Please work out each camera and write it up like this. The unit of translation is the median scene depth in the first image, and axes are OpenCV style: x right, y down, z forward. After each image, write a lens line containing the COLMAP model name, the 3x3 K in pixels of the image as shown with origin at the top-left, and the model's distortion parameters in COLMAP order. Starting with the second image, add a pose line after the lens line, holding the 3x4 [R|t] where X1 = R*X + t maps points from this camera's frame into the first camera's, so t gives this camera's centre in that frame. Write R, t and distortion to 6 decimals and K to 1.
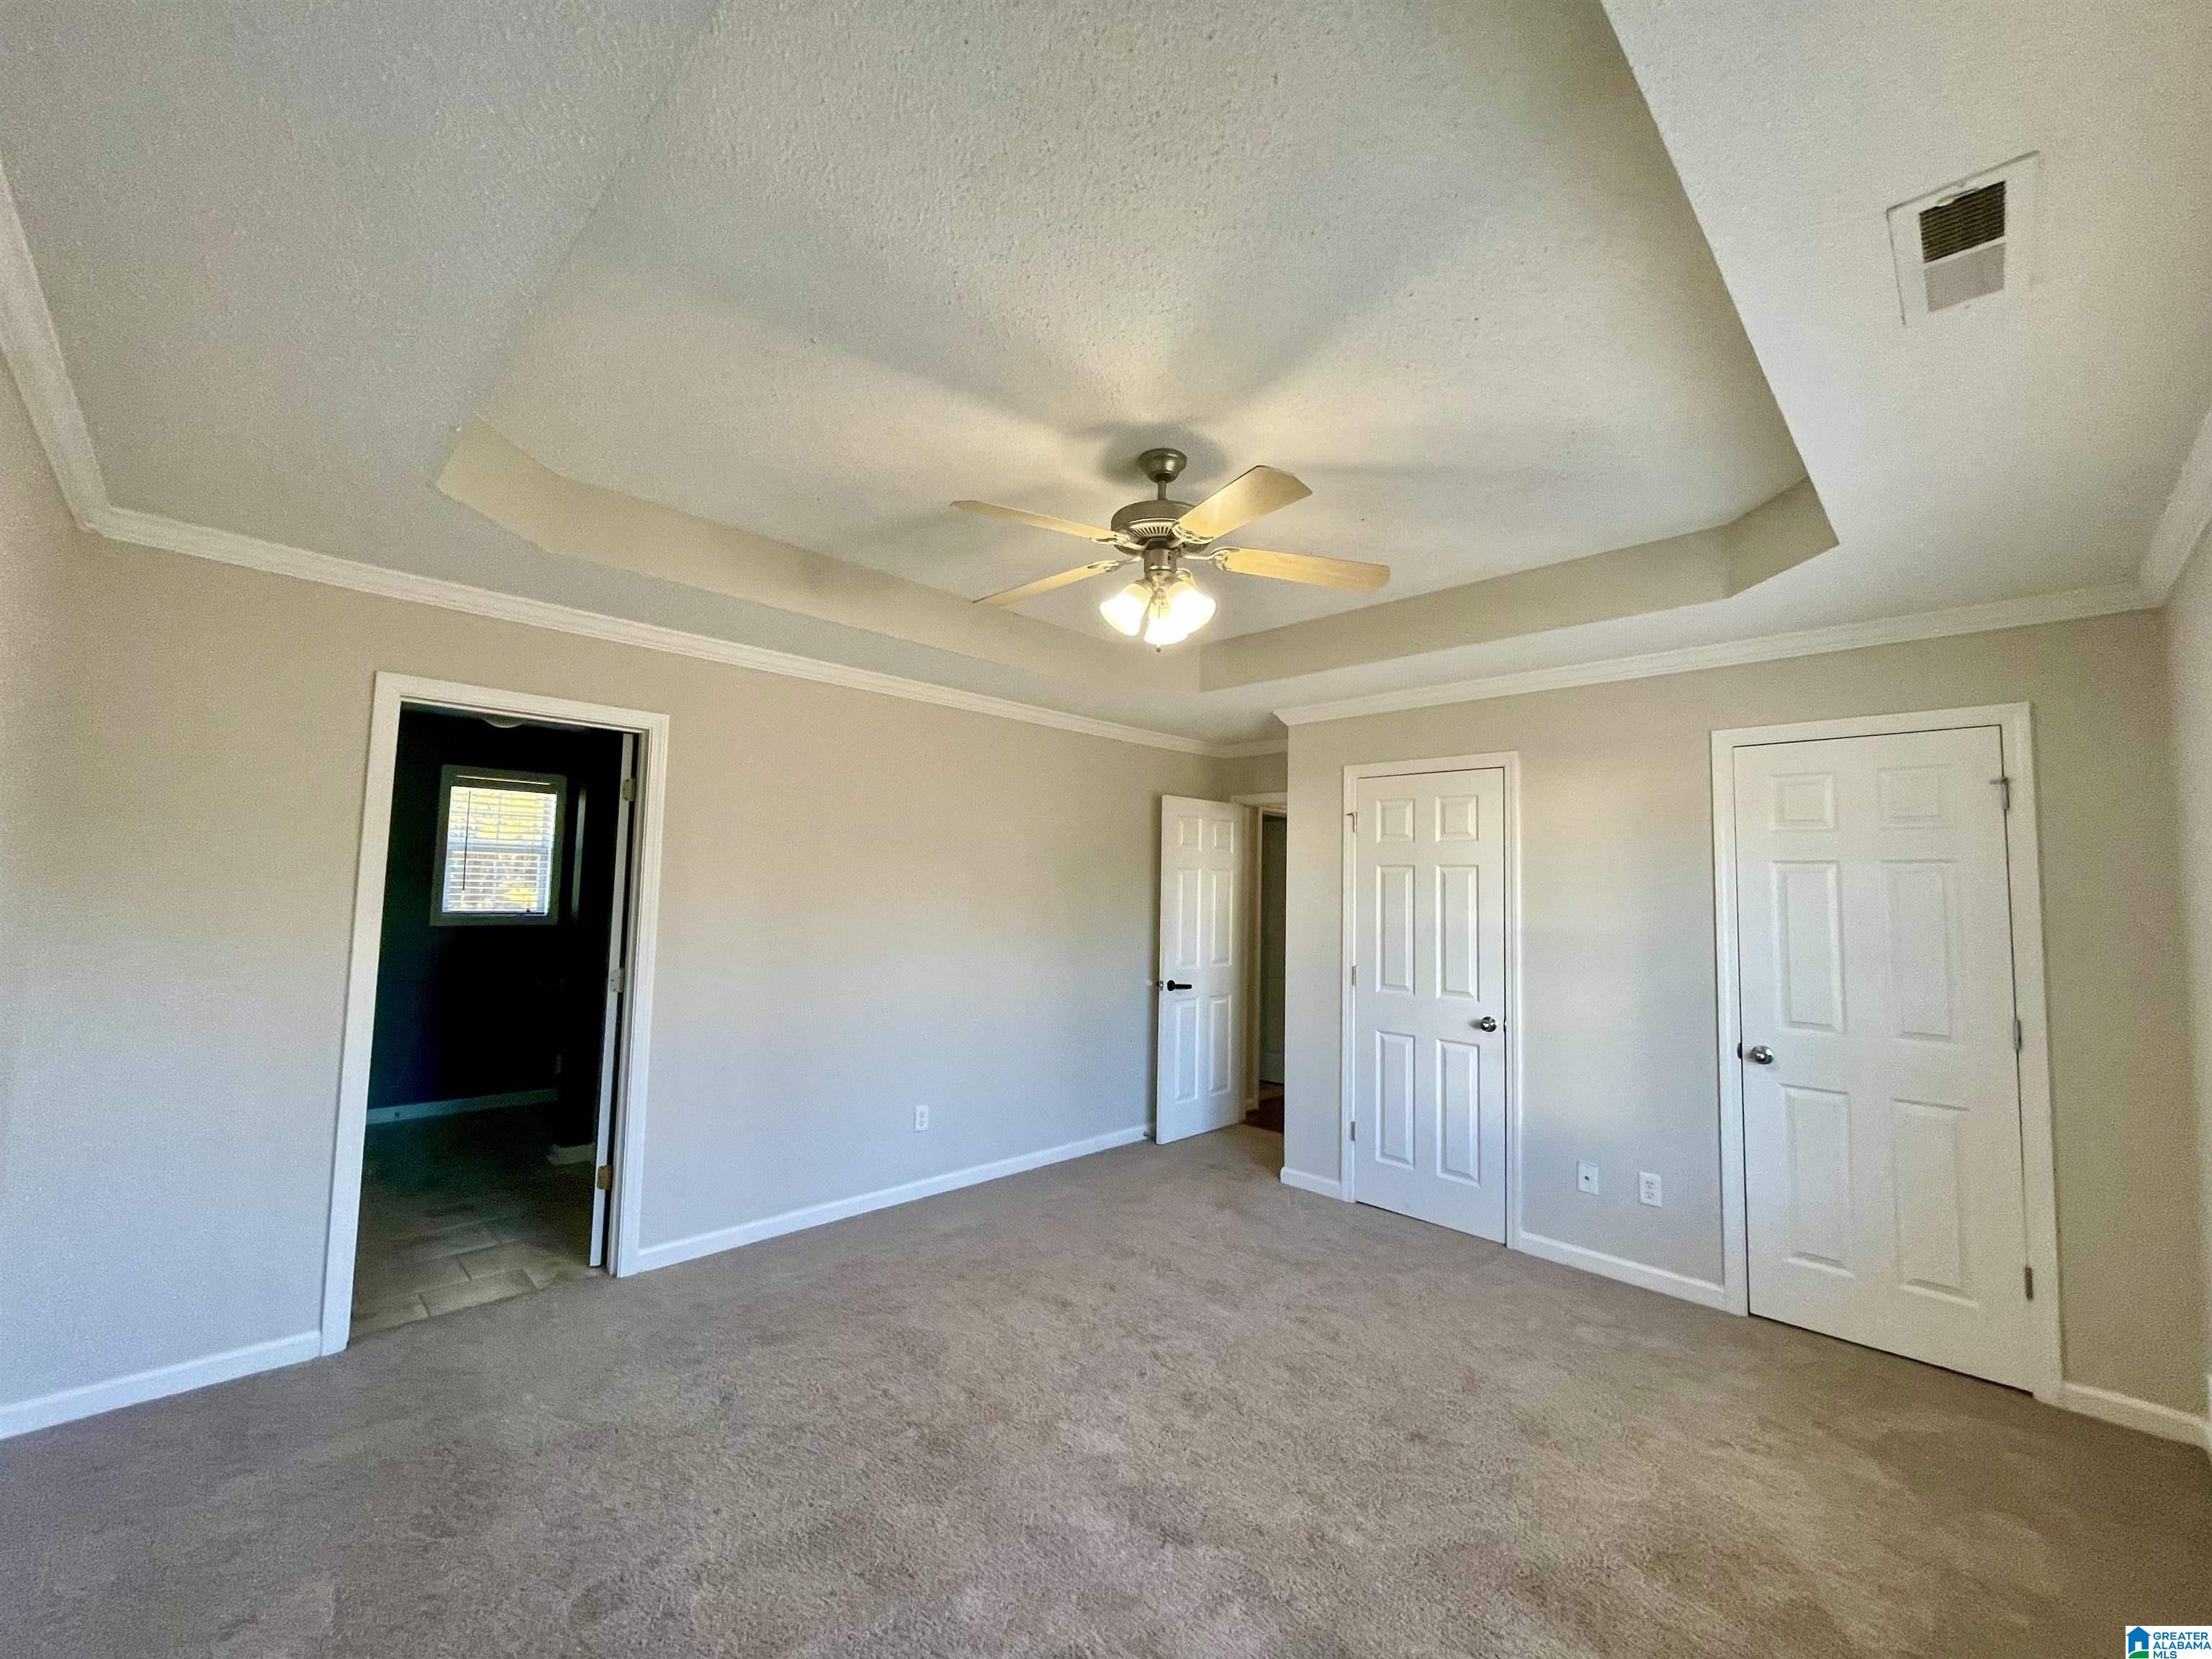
lens RADIAL K [[897.8, 0, 1106.0], [0, 897.8, 829.5], [0, 0, 1]] dist [-0.000451, 0.000024]
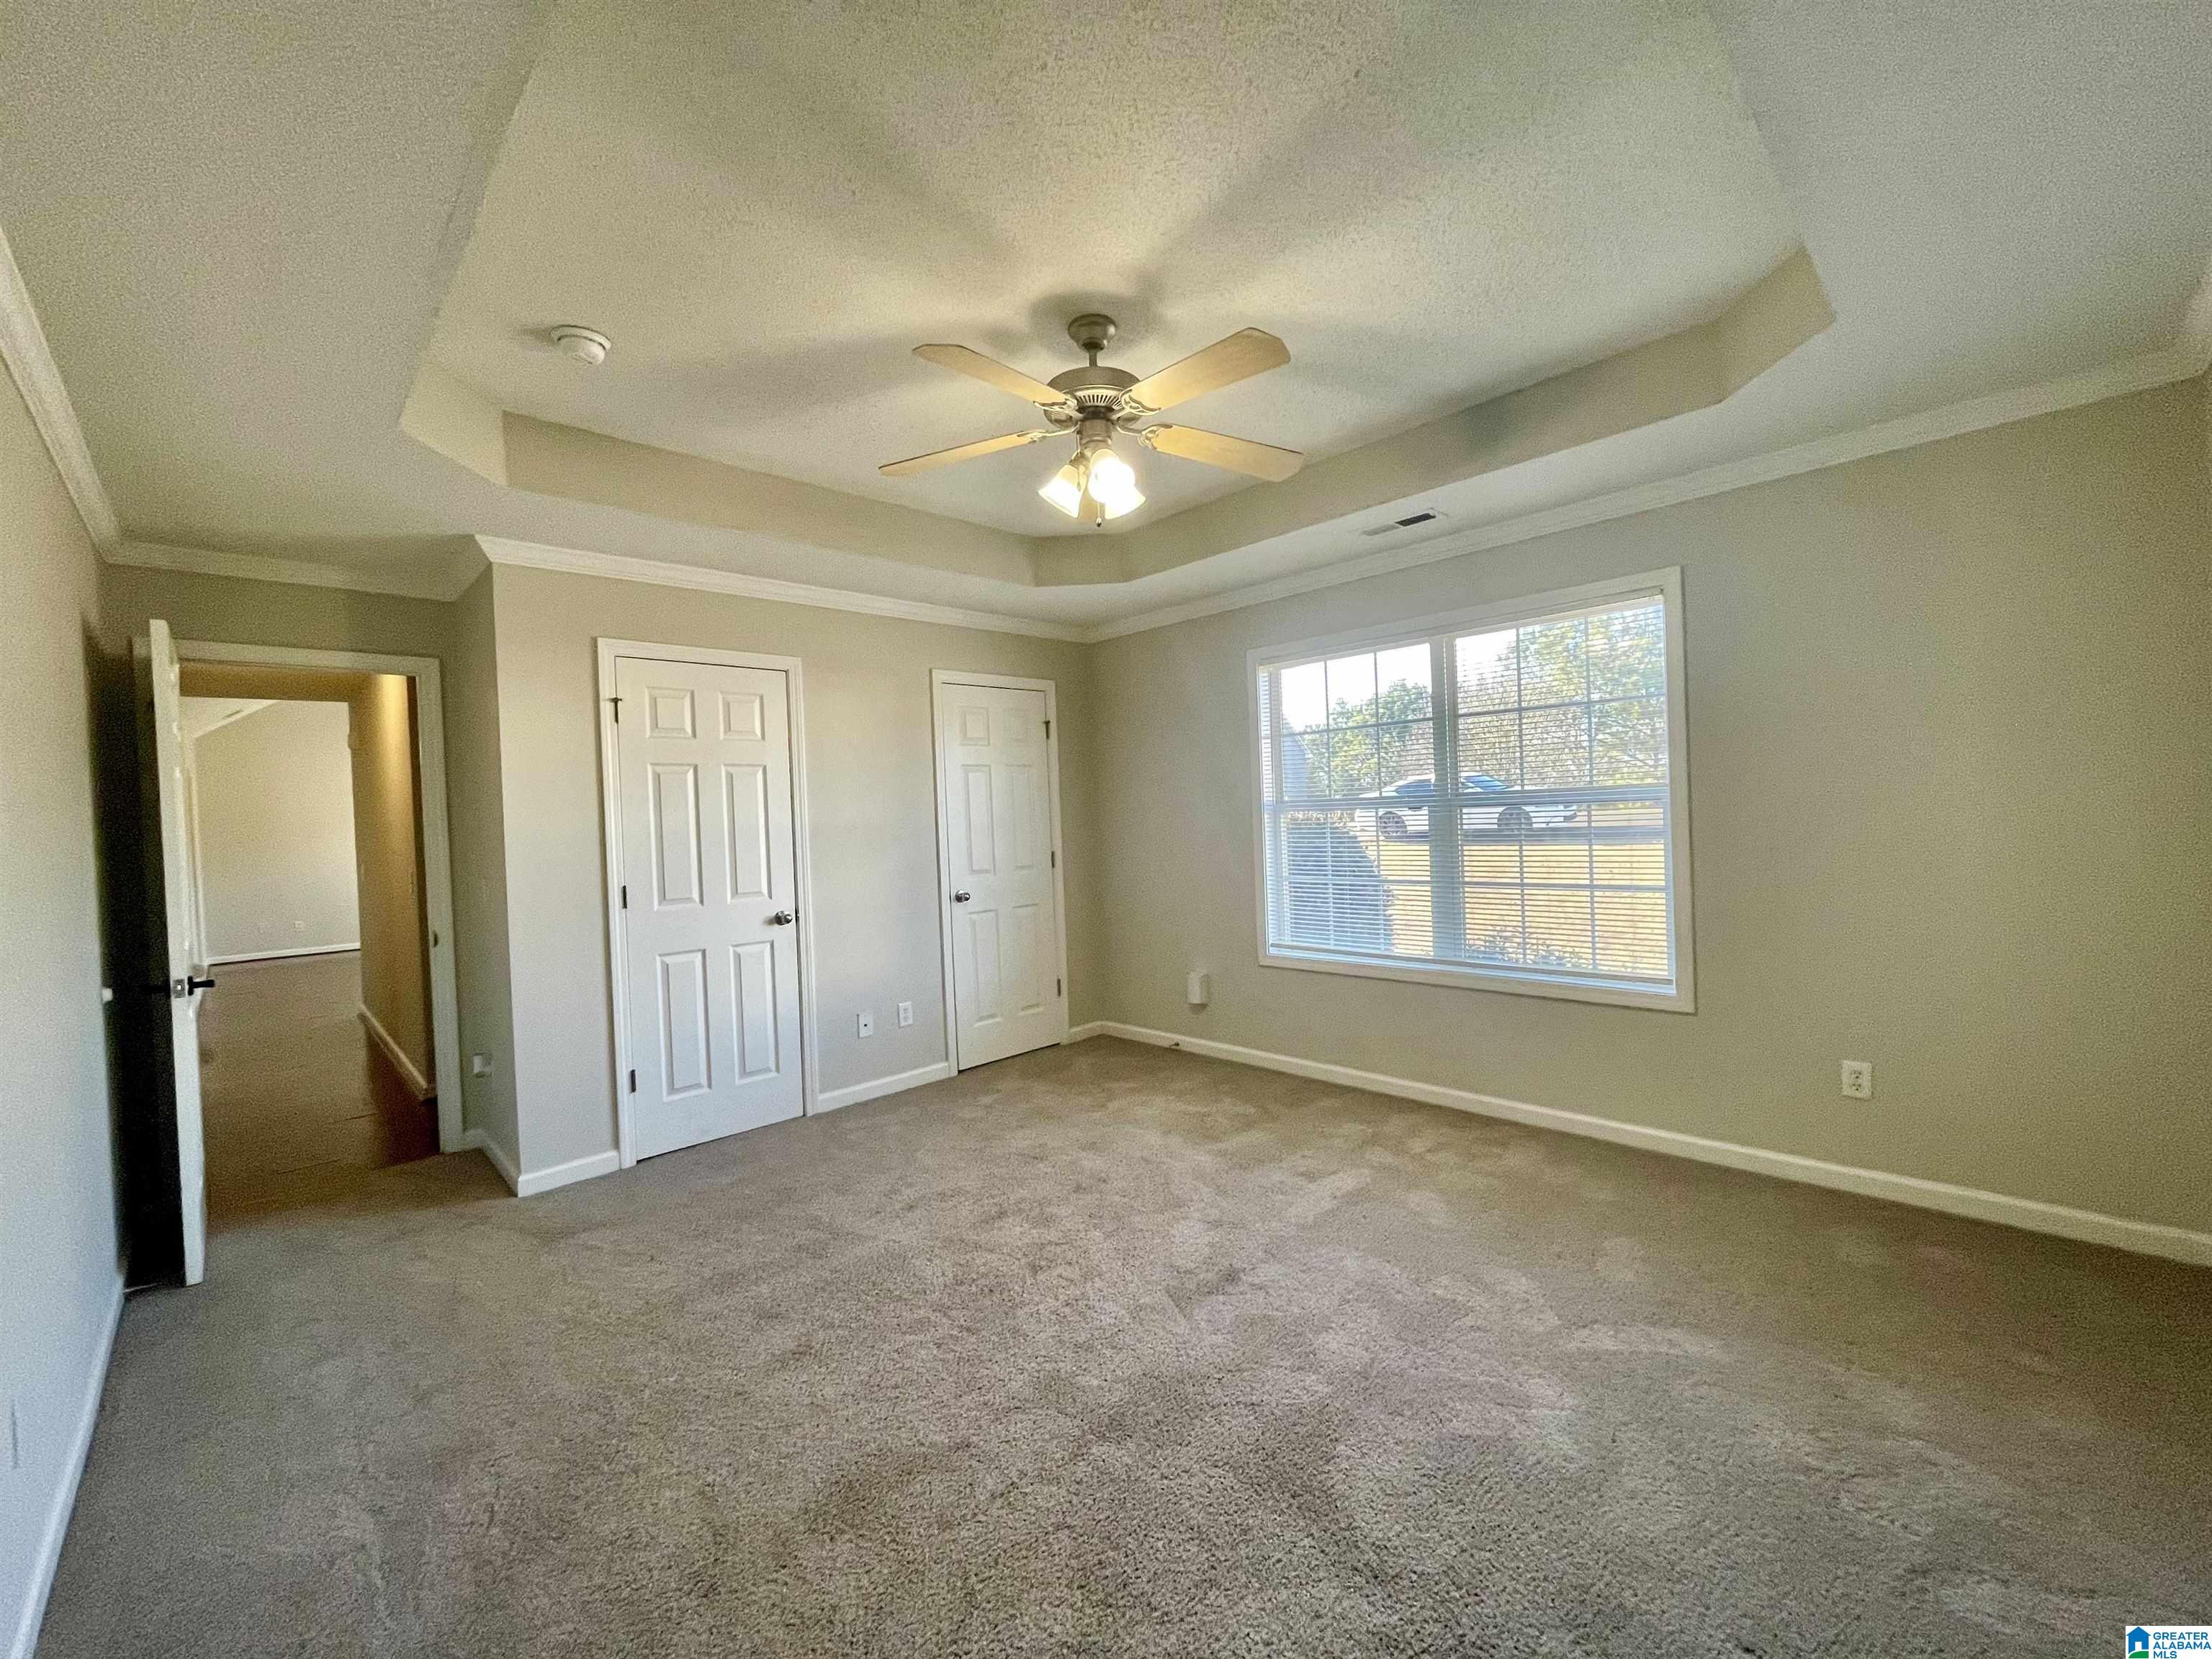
lens RADIAL K [[897.8, 0, 1106.0], [0, 897.8, 829.5], [0, 0, 1]] dist [-0.000451, 0.000024]
pose [[0.013450, -0.041362, 0.999054, -0.759386], [-0.026838, 0.998769, 0.041711, 0.076537], [-0.999549, -0.027374, 0.012323, 0.773901]]
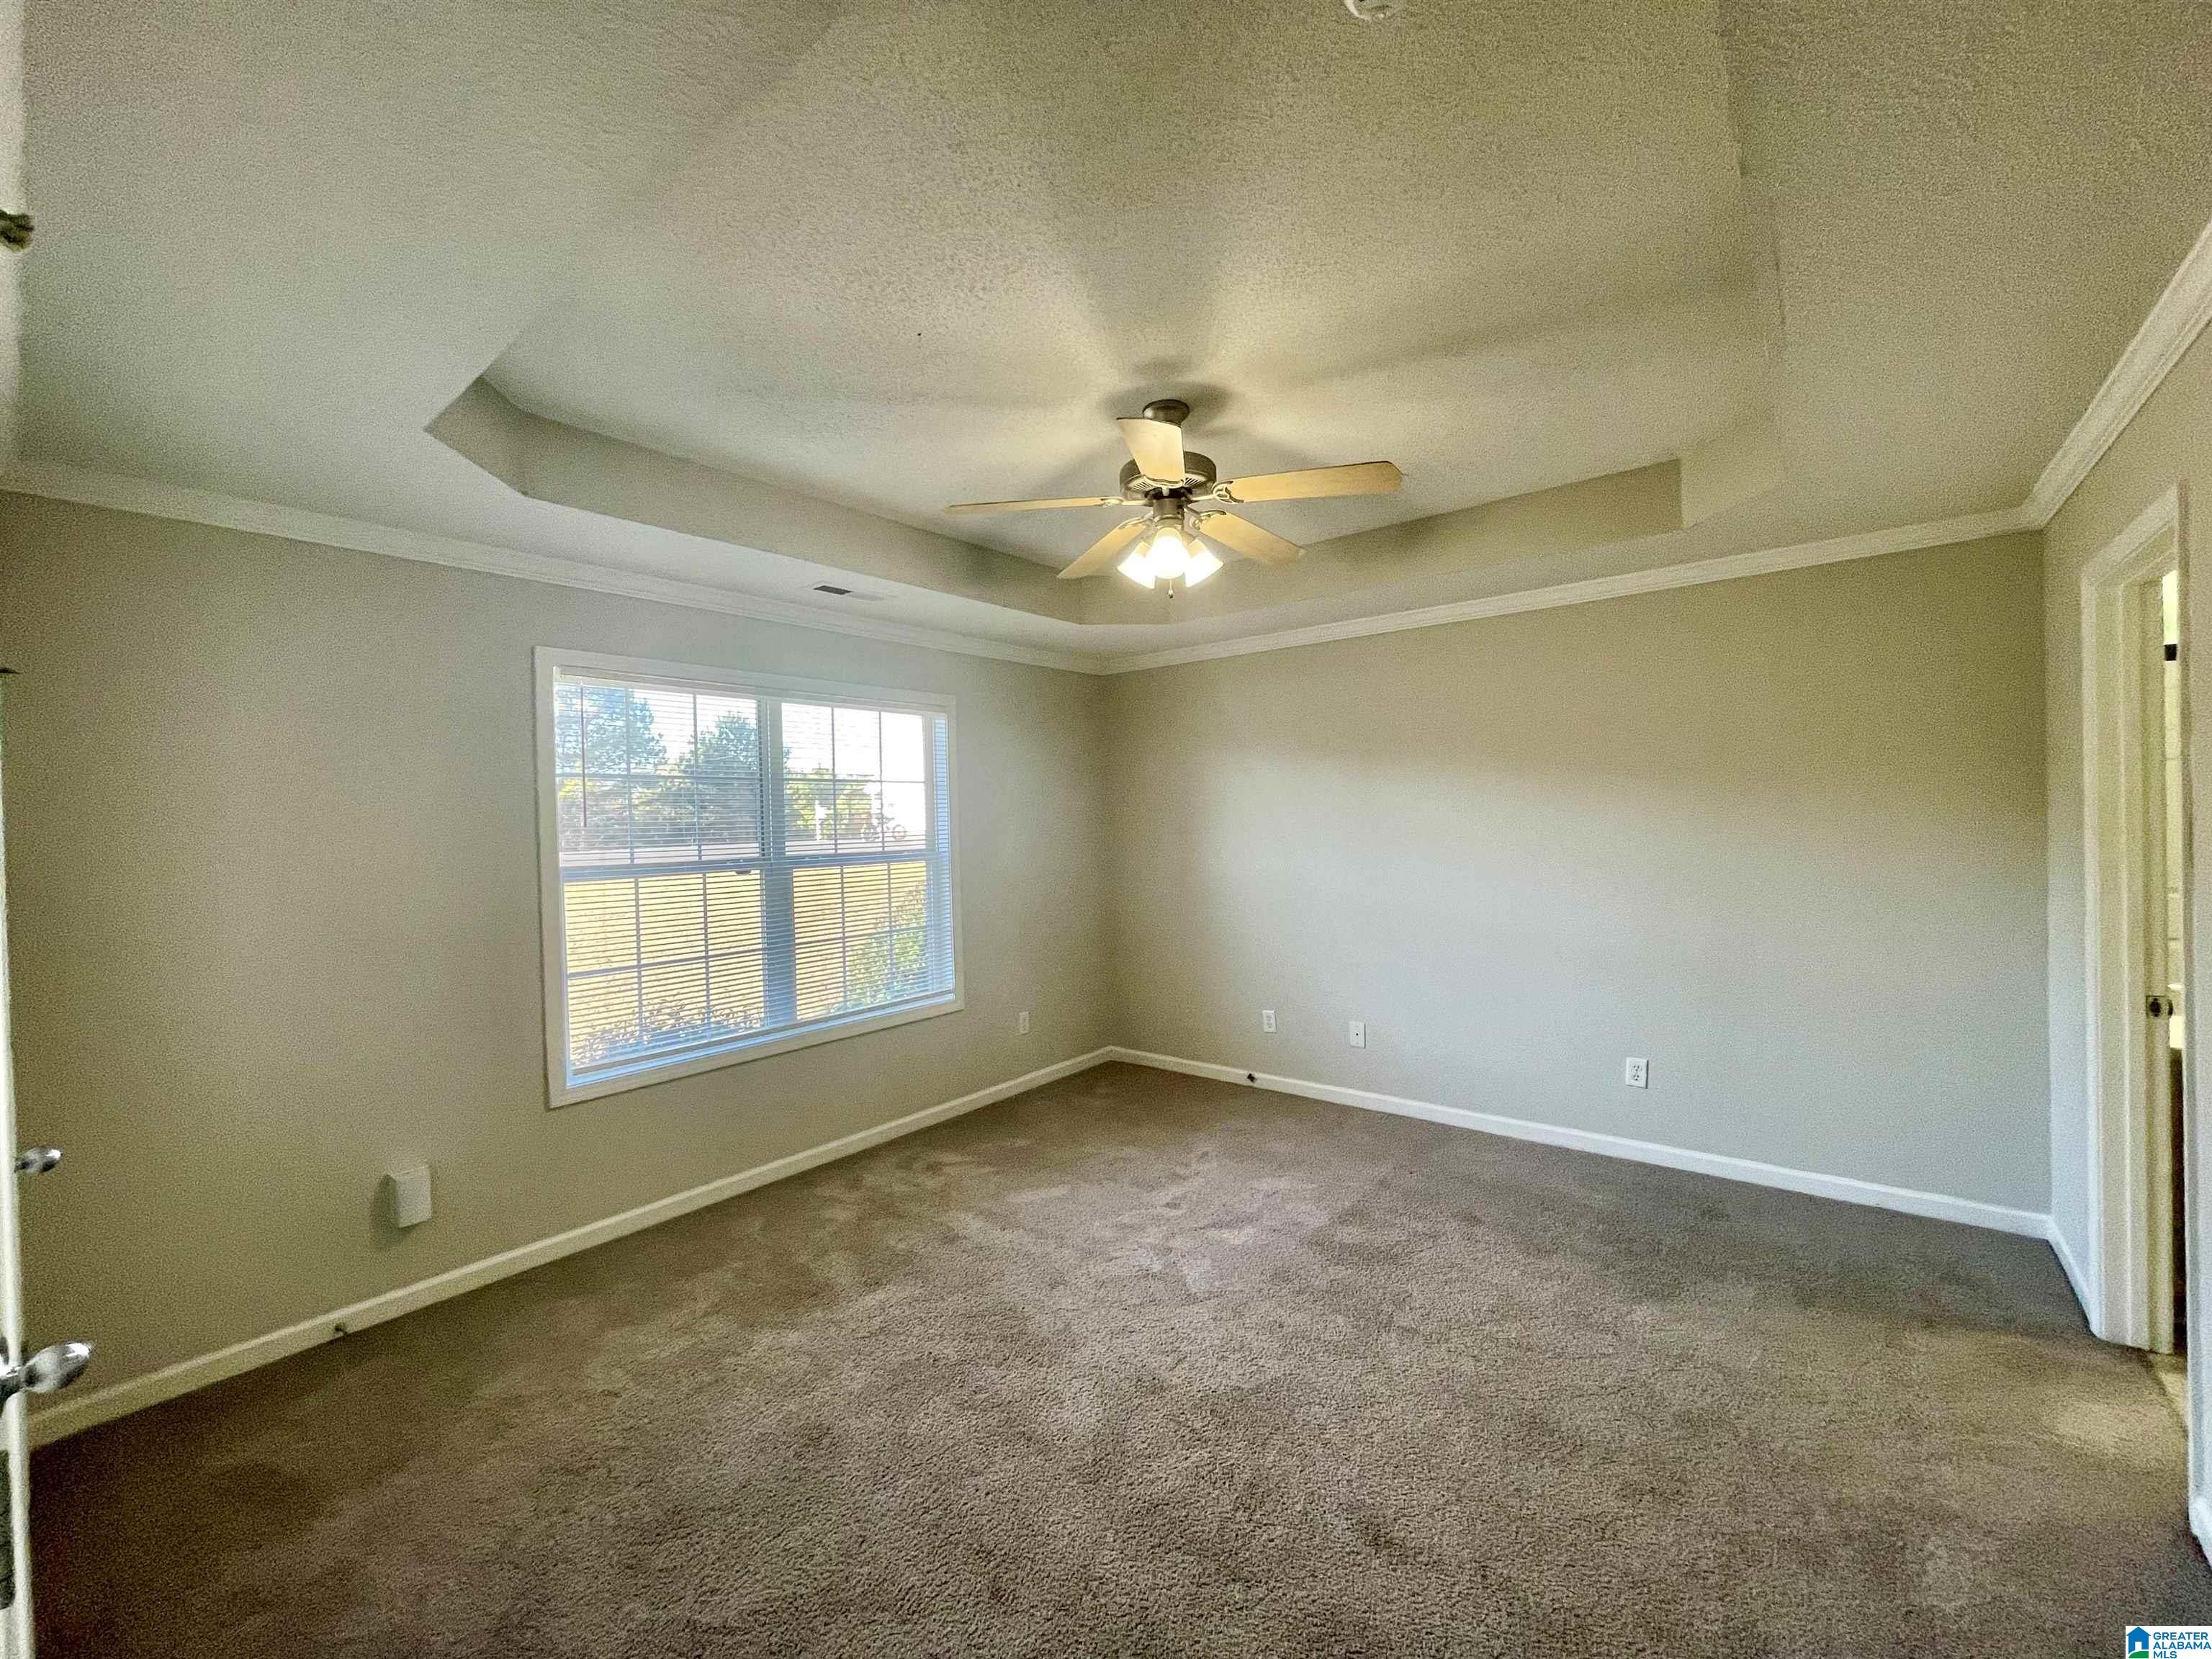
lens RADIAL K [[897.8, 0, 1106.0], [0, 897.8, 829.5], [0, 0, 1]] dist [-0.000451, 0.000024]
pose [[-0.994032, 0.003114, -0.109040, 0.197009], [0.009968, 0.998003, -0.062376, 0.112663], [0.108628, -0.063091, -0.992078, 1.607446]]
